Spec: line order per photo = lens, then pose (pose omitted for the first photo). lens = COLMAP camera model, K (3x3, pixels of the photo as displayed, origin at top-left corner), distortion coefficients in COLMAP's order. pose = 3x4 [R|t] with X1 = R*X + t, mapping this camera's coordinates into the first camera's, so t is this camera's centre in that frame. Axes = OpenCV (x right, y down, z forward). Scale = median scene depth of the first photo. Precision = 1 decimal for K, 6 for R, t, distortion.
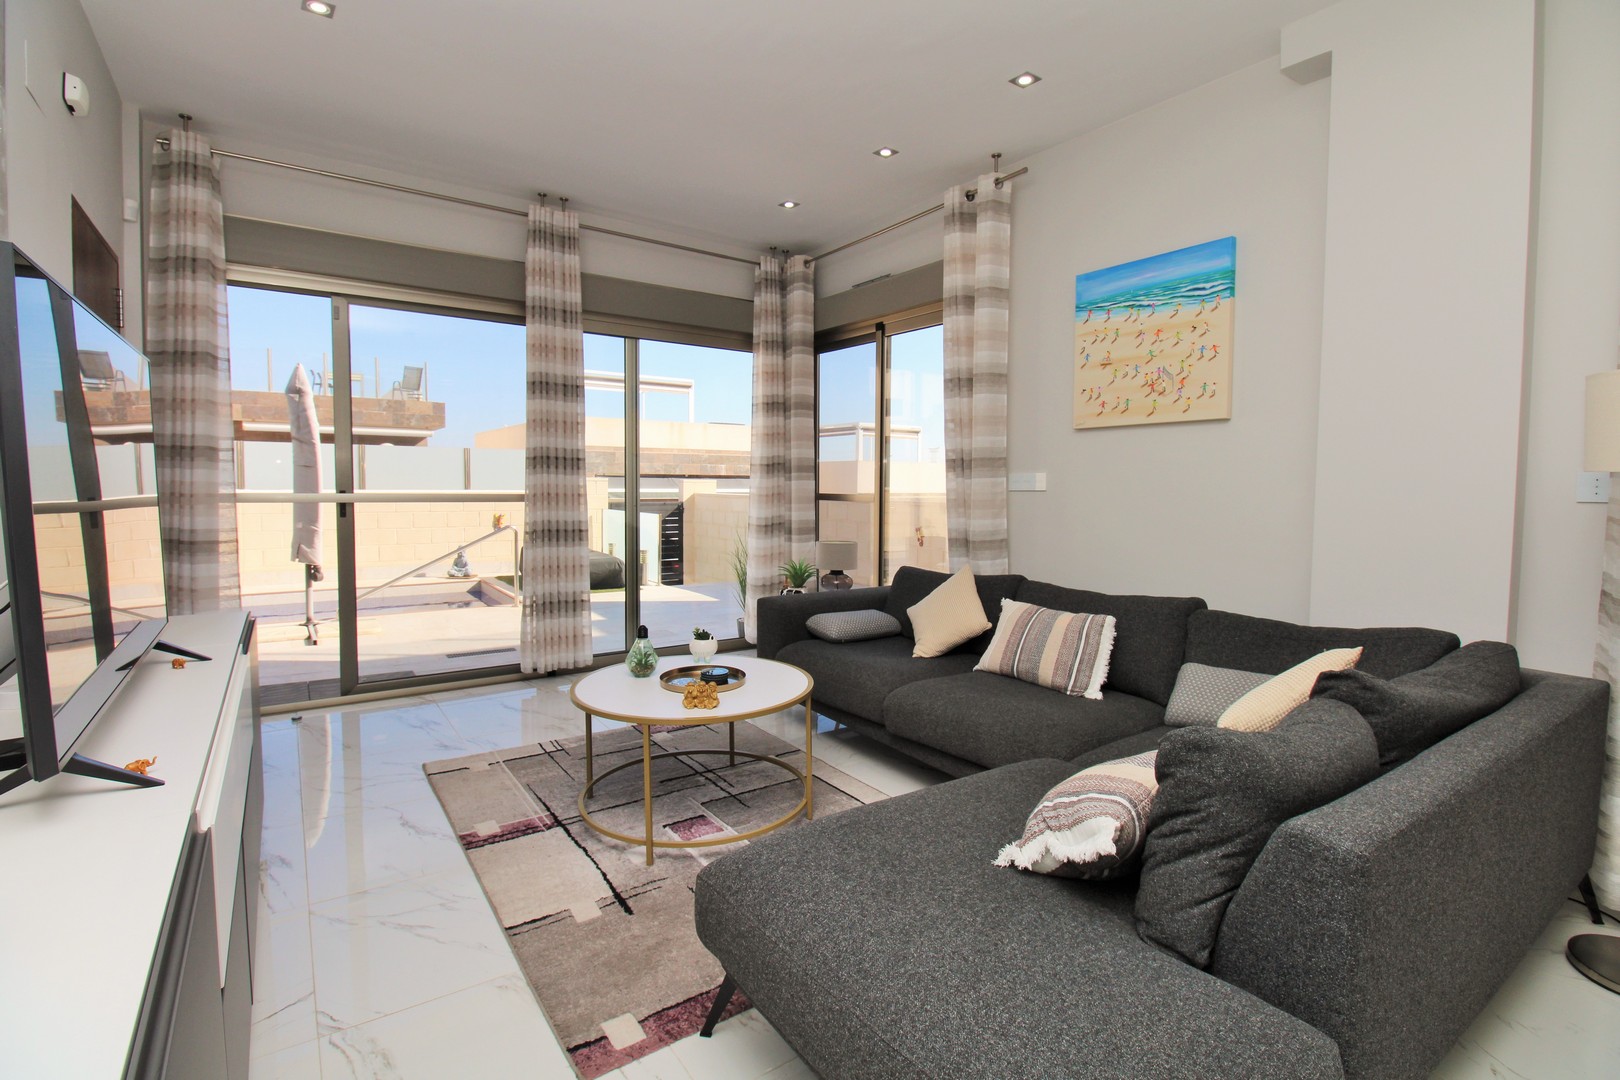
lens RADIAL K [[755.7, 0, 833.0], [0, 755.7, 531.3], [0, 0, 1]] dist [-0.006958, -0.008681]
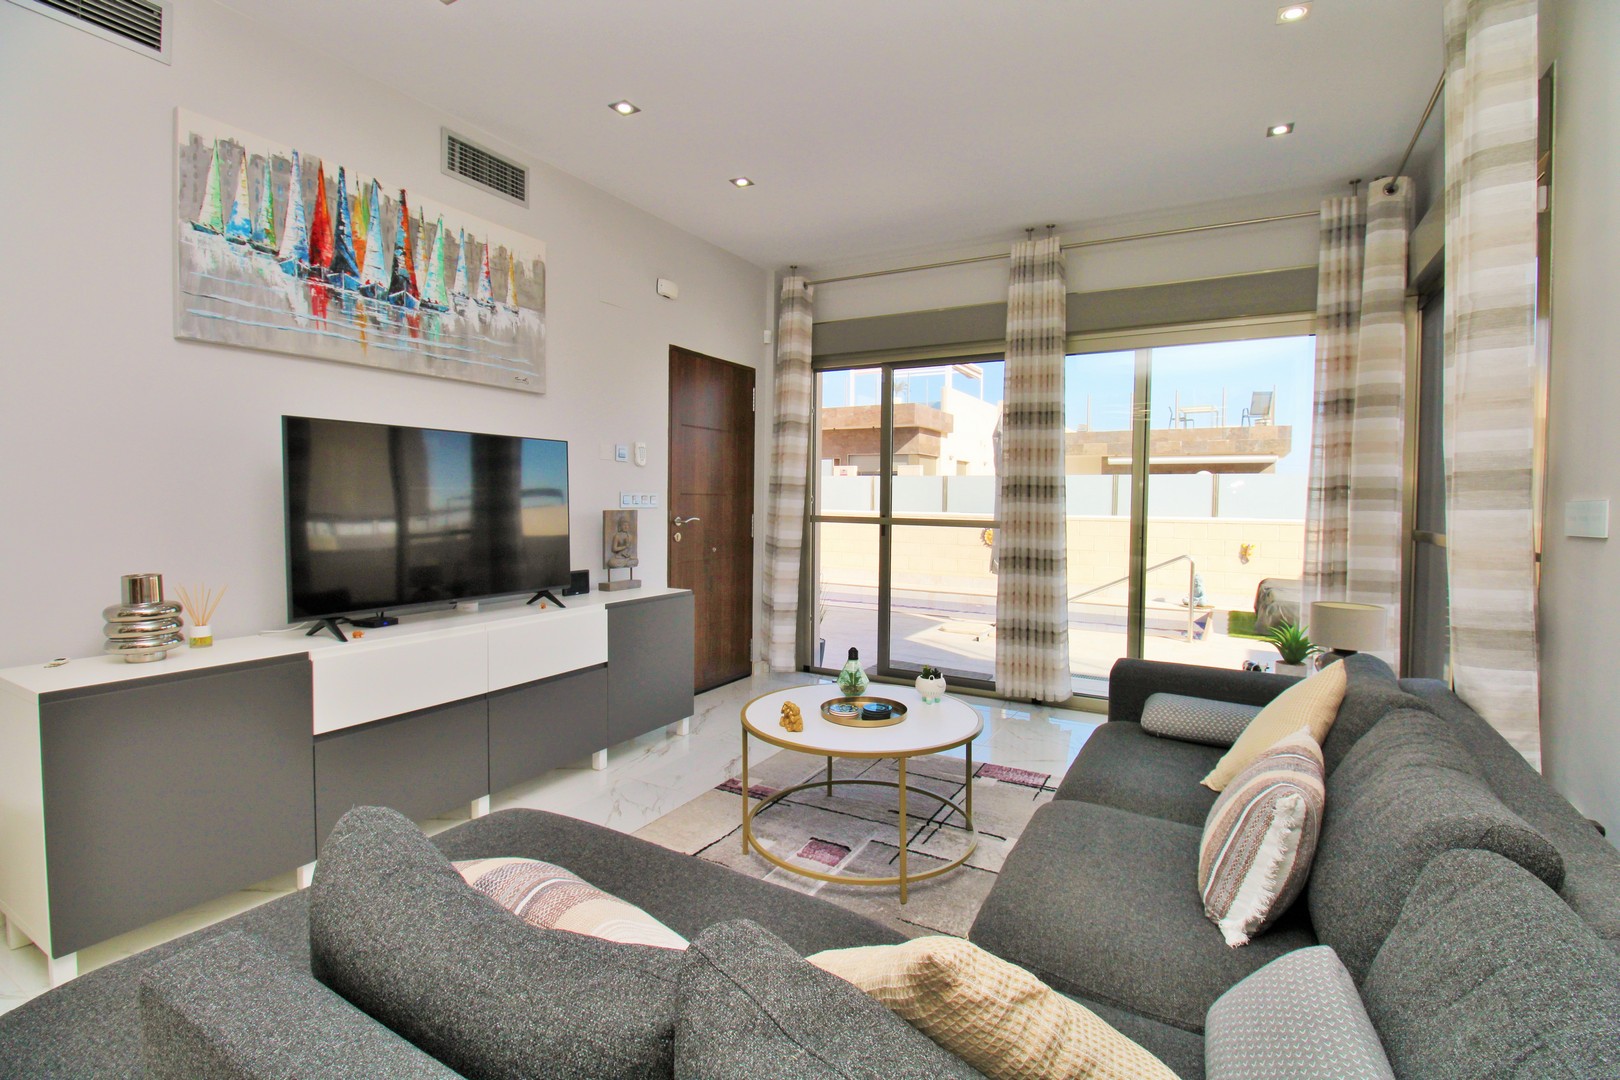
lens RADIAL K [[755.7, 0, 812.9], [0, 755.7, 529.3], [0, 0, 1]] dist [-0.006958, -0.008681]
pose [[0.414734, 0.031308, -0.909404, 0.513692], [-0.065889, 0.997818, 0.004304, -0.030069], [0.907554, 0.058135, 0.415892, 0.387788]]
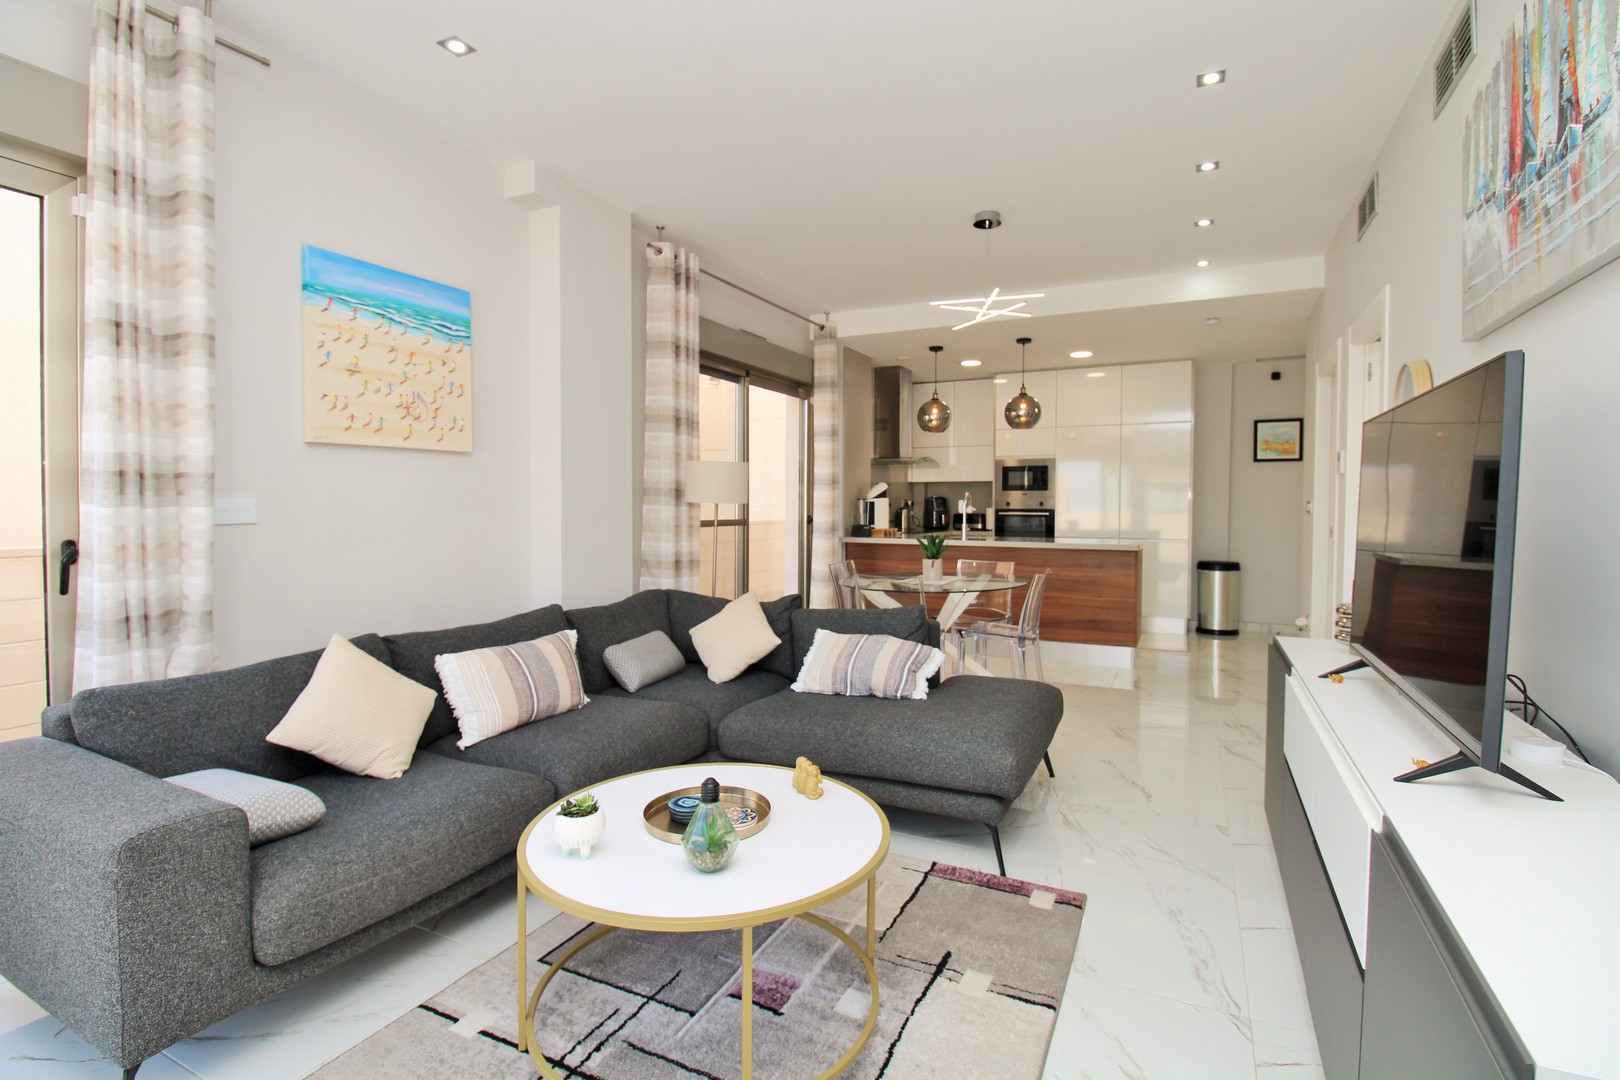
lens RADIAL K [[755.7, 0, 816.5], [0, 755.7, 526.4], [0, 0, 1]] dist [-0.006958, -0.008681]
pose [[-0.462386, -0.035884, 0.885952, -0.602309], [0.049195, 0.996603, 0.066041, -0.075192], [-0.885313, 0.074120, -0.459050, 0.900762]]
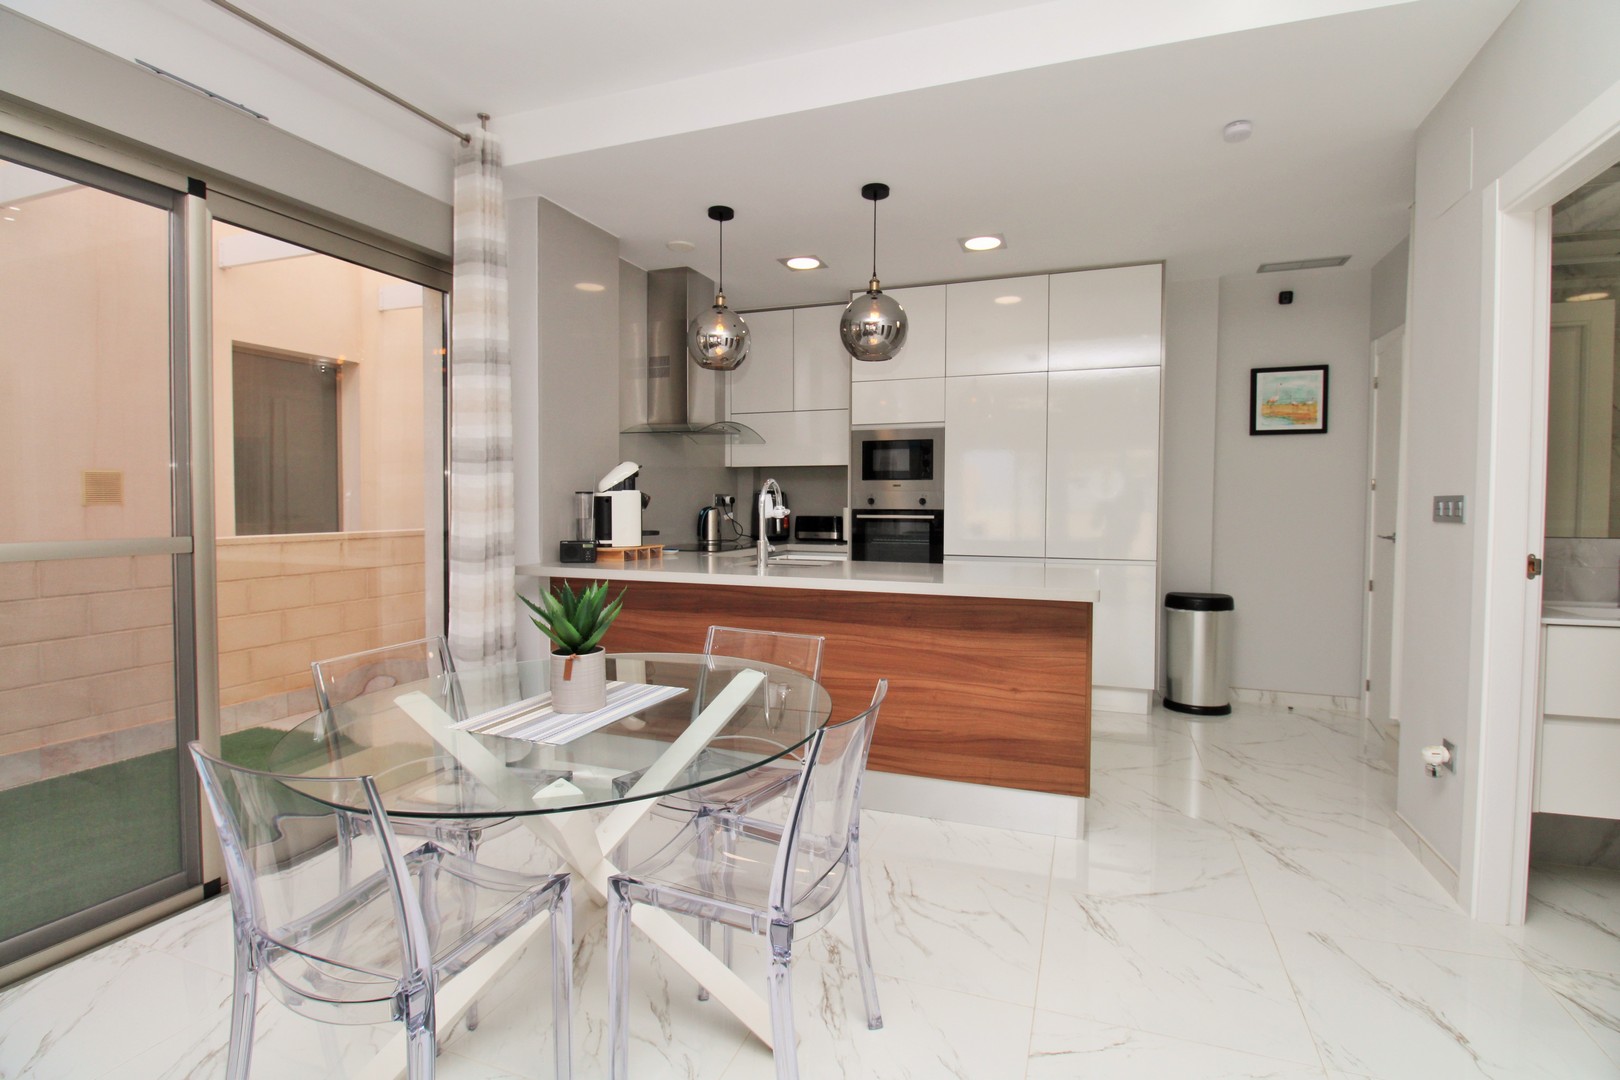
lens RADIAL K [[755.7, 0, 824.3], [0, 755.7, 531.8], [0, 0, 1]] dist [-0.006958, -0.008681]
pose [[-0.560970, -0.043416, 0.826697, 0.003724], [0.043548, 0.995694, 0.081841, -0.028580], [-0.826690, 0.081911, -0.556663, 0.230933]]
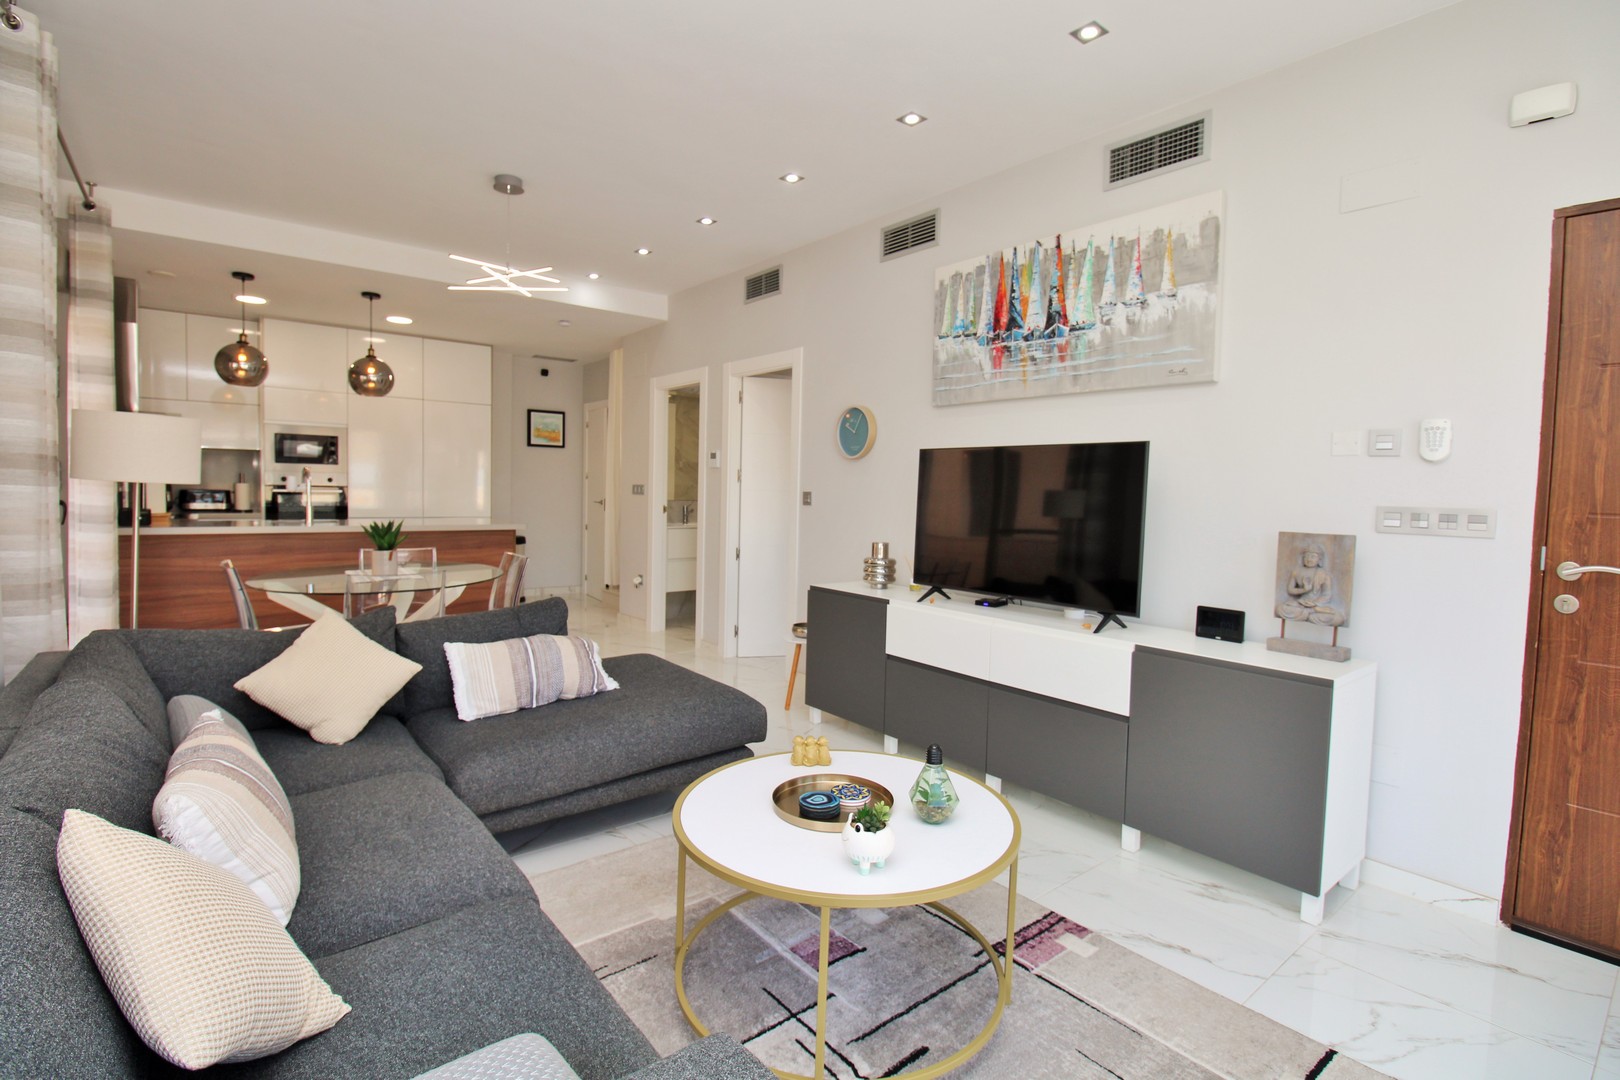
lens RADIAL K [[755.7, 0, 801.6], [0, 755.7, 529.9], [0, 0, 1]] dist [-0.006958, -0.008681]
pose [[-0.998636, -0.029743, -0.042909, -0.075018], [-0.034594, 0.992510, 0.117164, -0.101854], [0.039103, 0.118488, -0.992185, 1.246329]]
